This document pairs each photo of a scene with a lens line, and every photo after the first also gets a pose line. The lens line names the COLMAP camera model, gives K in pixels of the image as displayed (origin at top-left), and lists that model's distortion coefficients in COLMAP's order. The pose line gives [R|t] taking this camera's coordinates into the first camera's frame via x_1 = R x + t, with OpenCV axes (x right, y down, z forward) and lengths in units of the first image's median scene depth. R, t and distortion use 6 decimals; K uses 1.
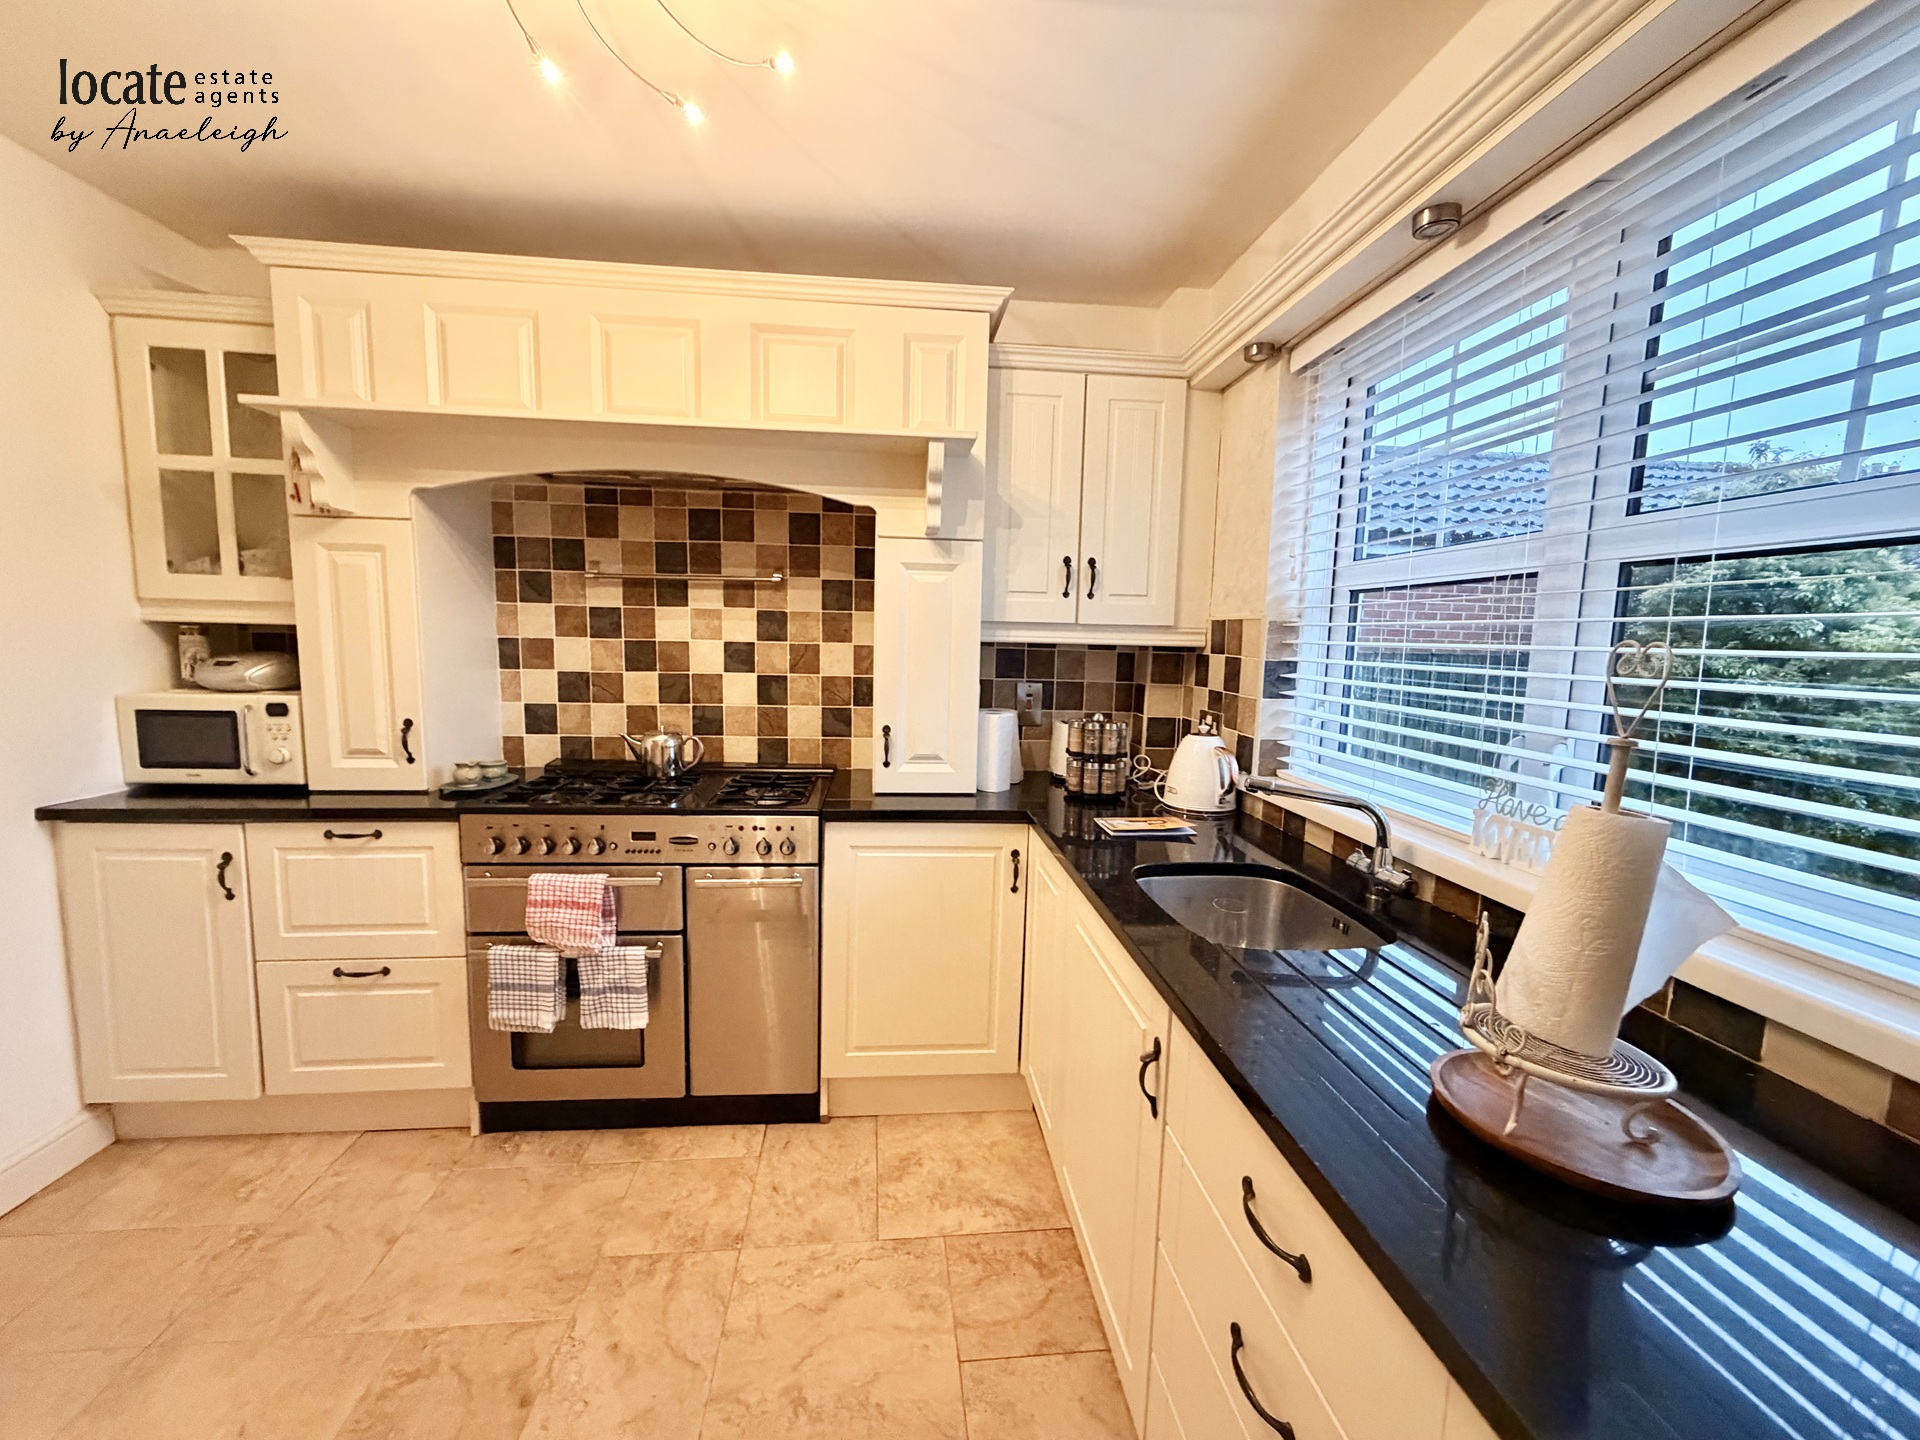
lens RADIAL K [[765.5, 0, 955.1], [0, 765.5, 723.6], [0, 0, 1]] dist [0.000394, -0.000176]
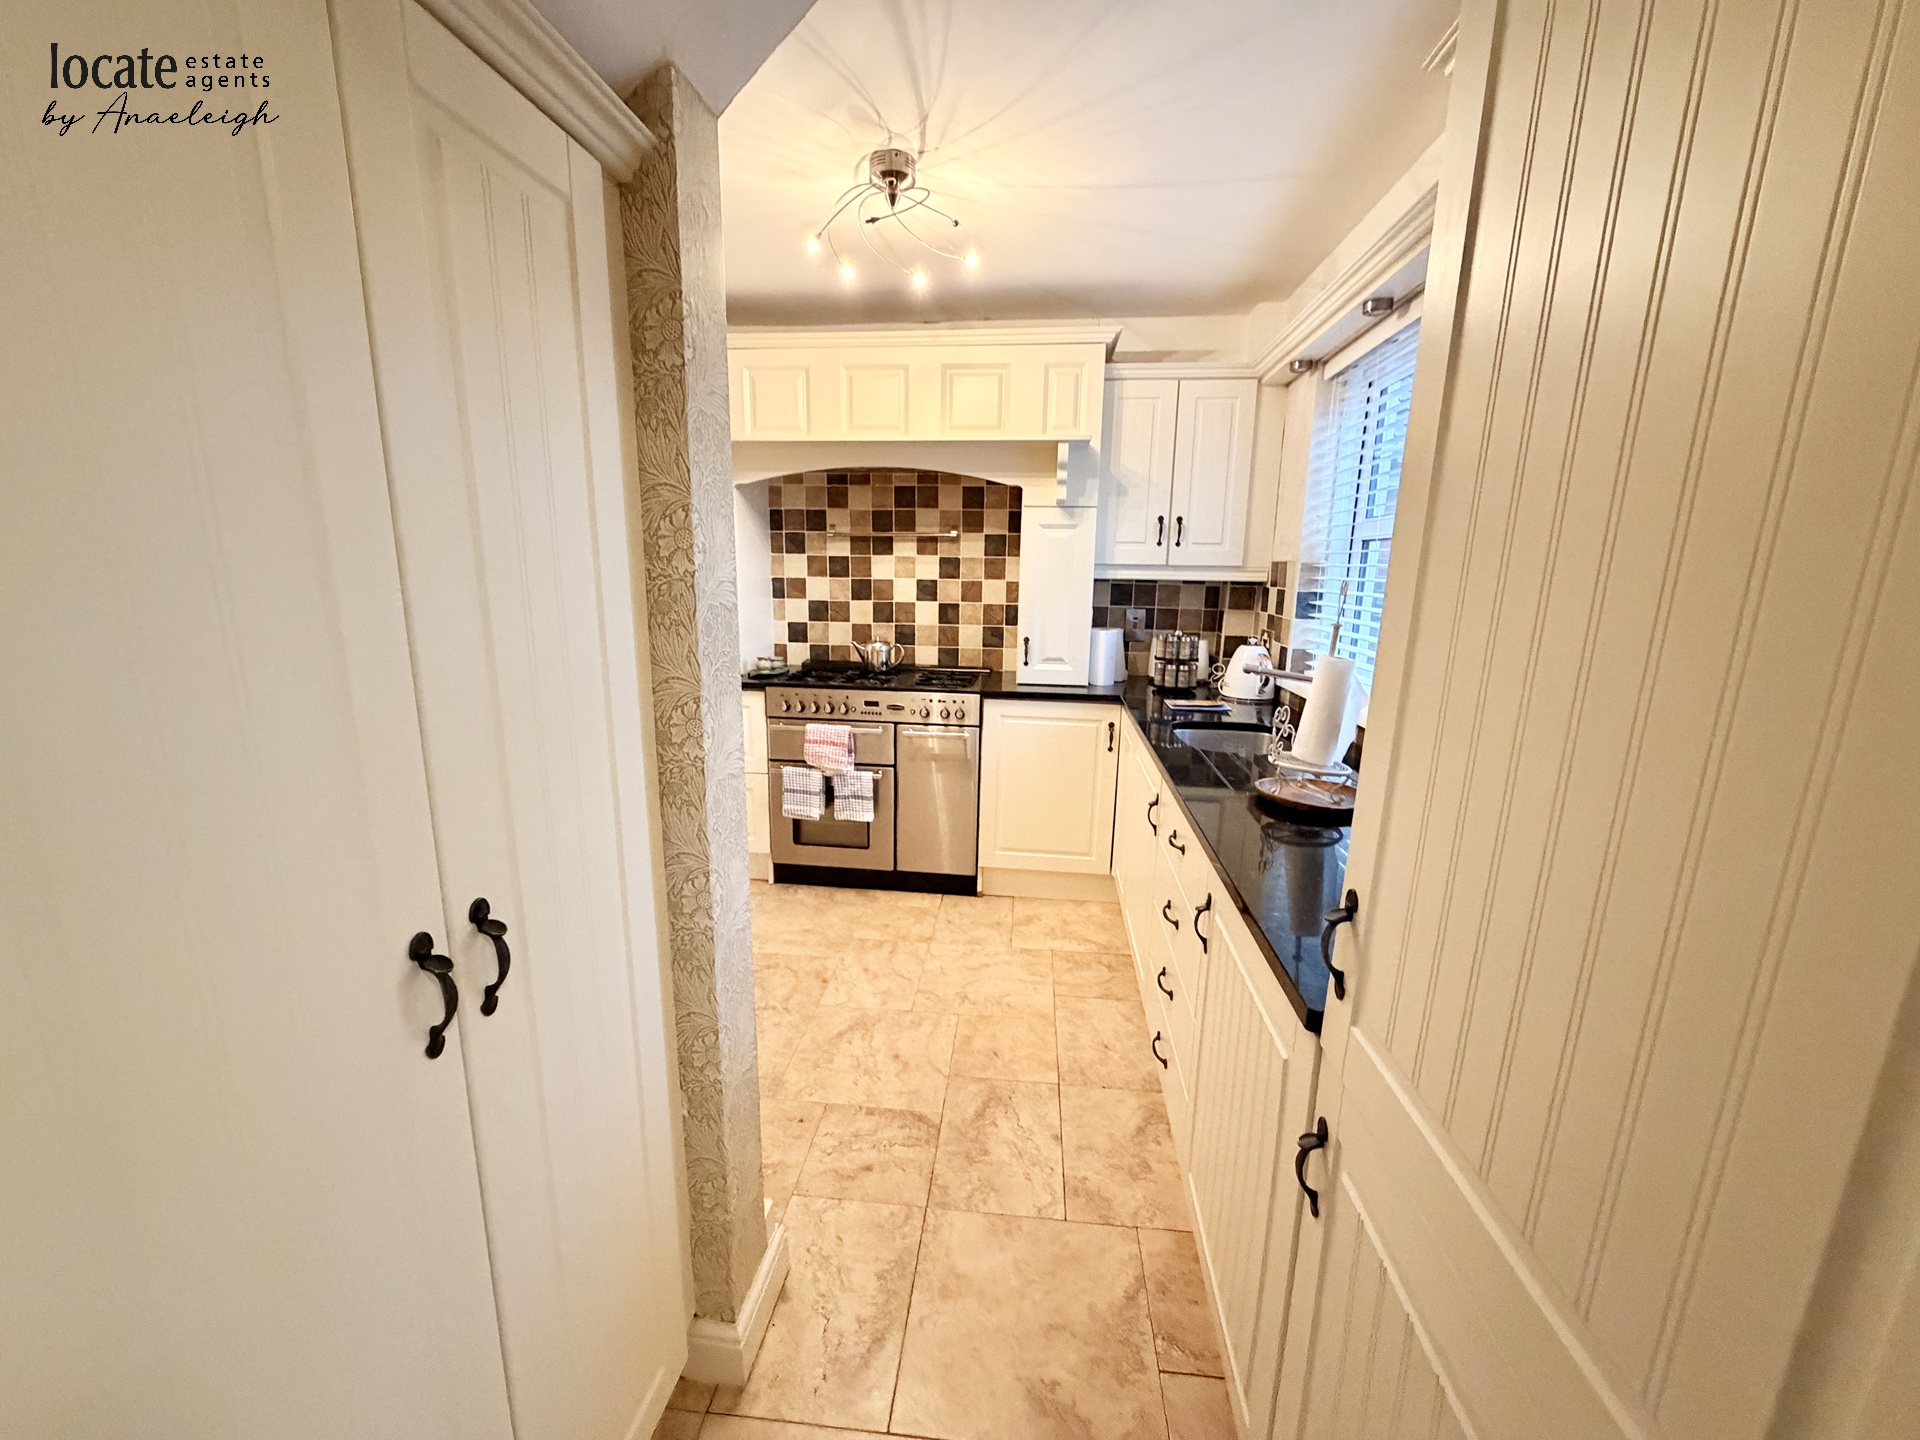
lens RADIAL K [[765.5, 0, 955.1], [0, 765.5, 723.6], [0, 0, 1]] dist [0.000394, -0.000176]
pose [[0.978988, 0.033018, -0.201226, 0.077914], [-0.016297, 0.996316, 0.084195, 0.047121], [0.203265, -0.079147, 0.975920, -0.478059]]
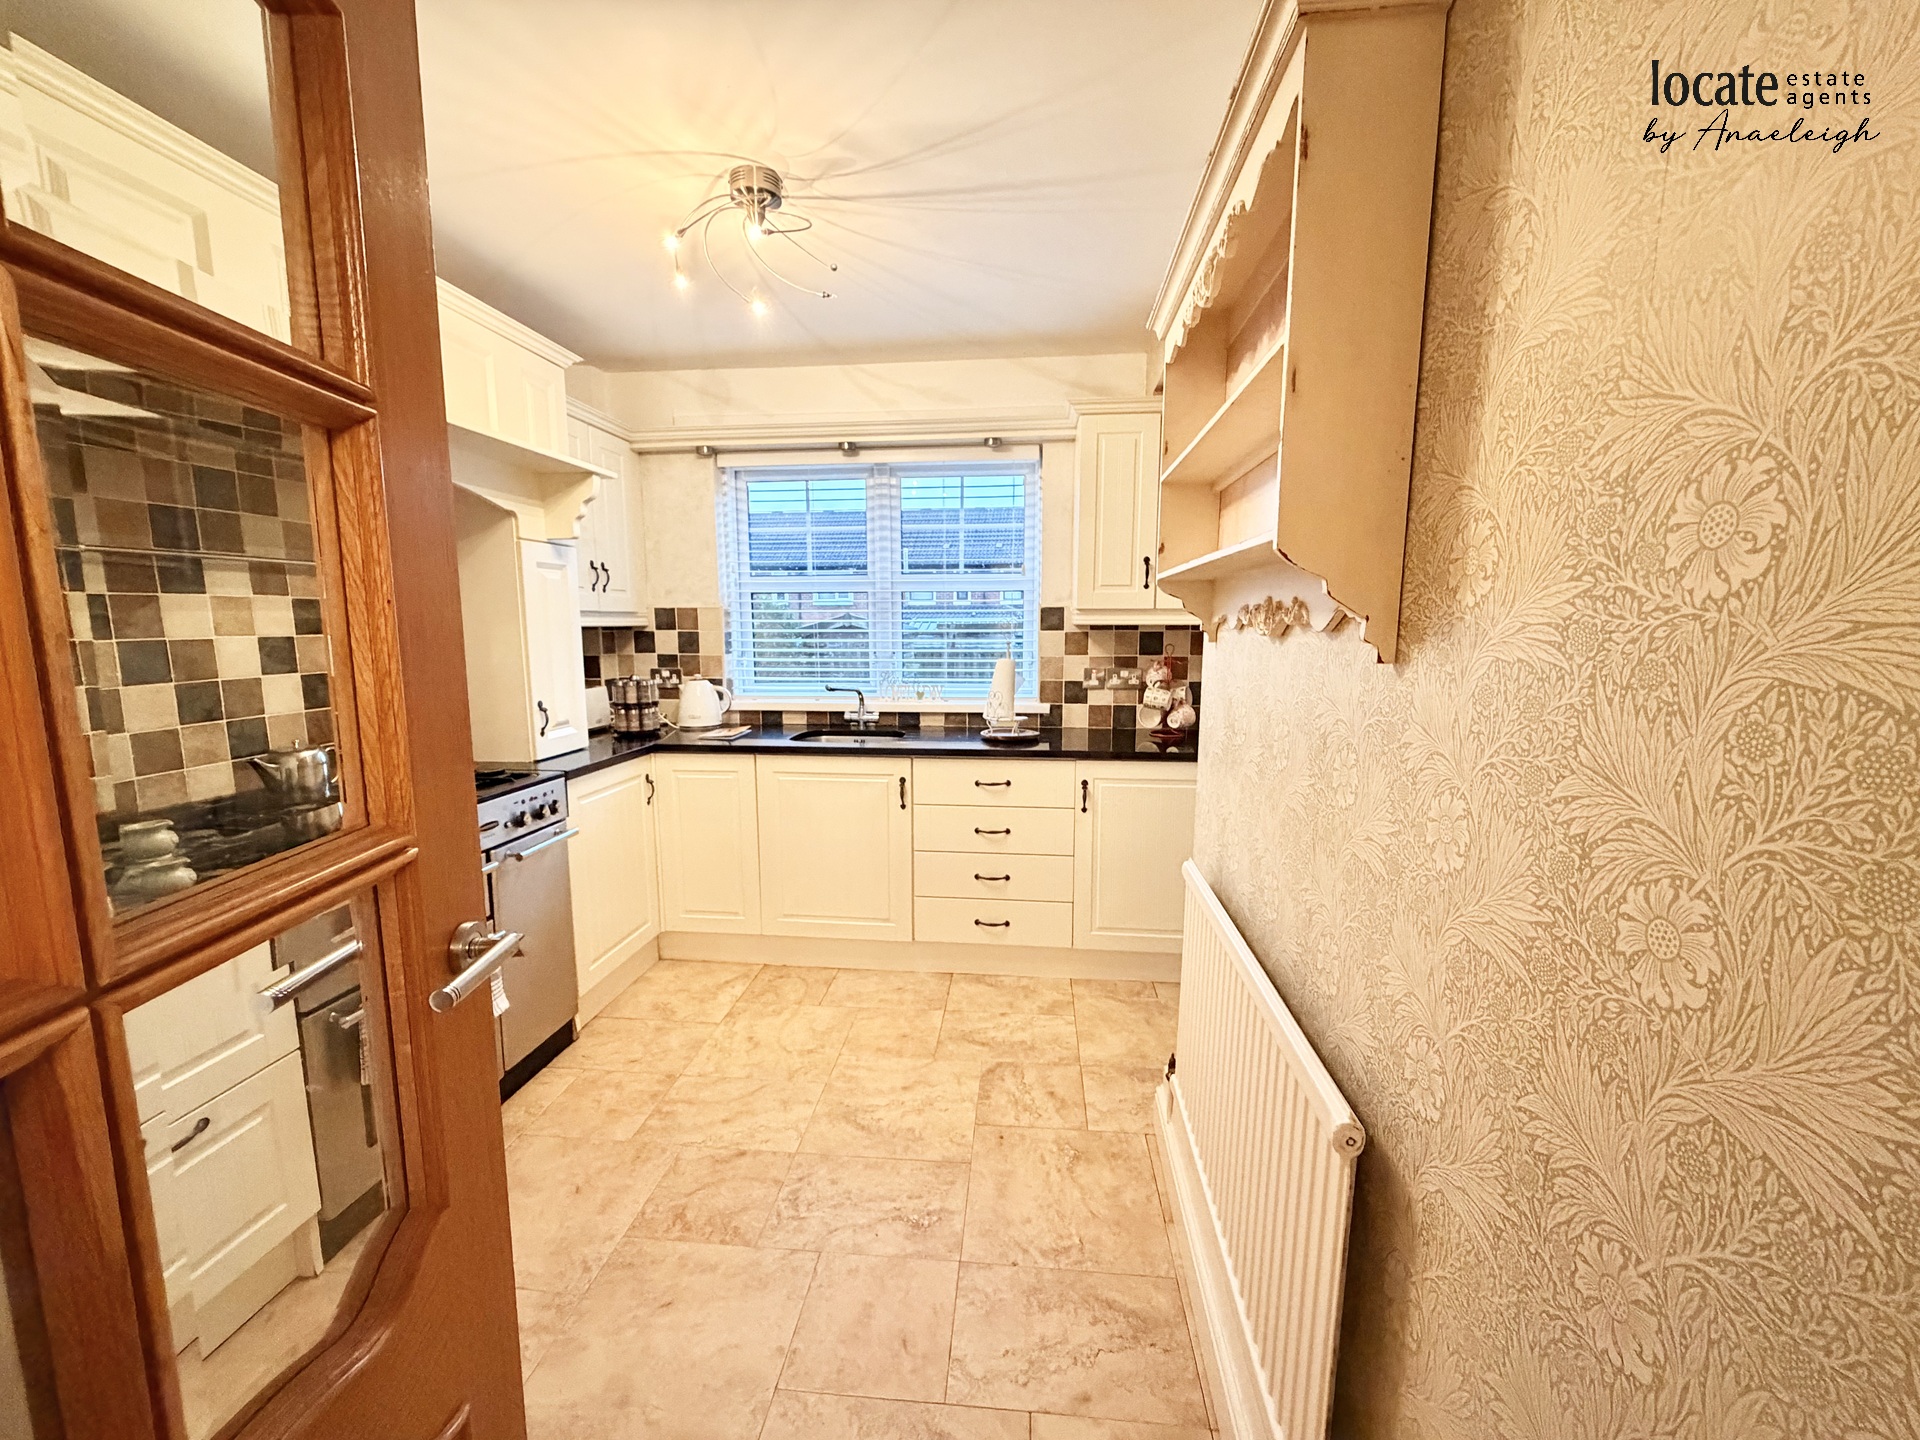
lens RADIAL K [[765.5, 0, 955.1], [0, 765.5, 723.6], [0, 0, 1]] dist [0.000394, -0.000176]
pose [[0.202507, -0.154080, 0.967083, -1.113937], [0.120332, 0.983976, 0.131574, -0.041383], [-0.971860, 0.089727, 0.217803, 0.133786]]
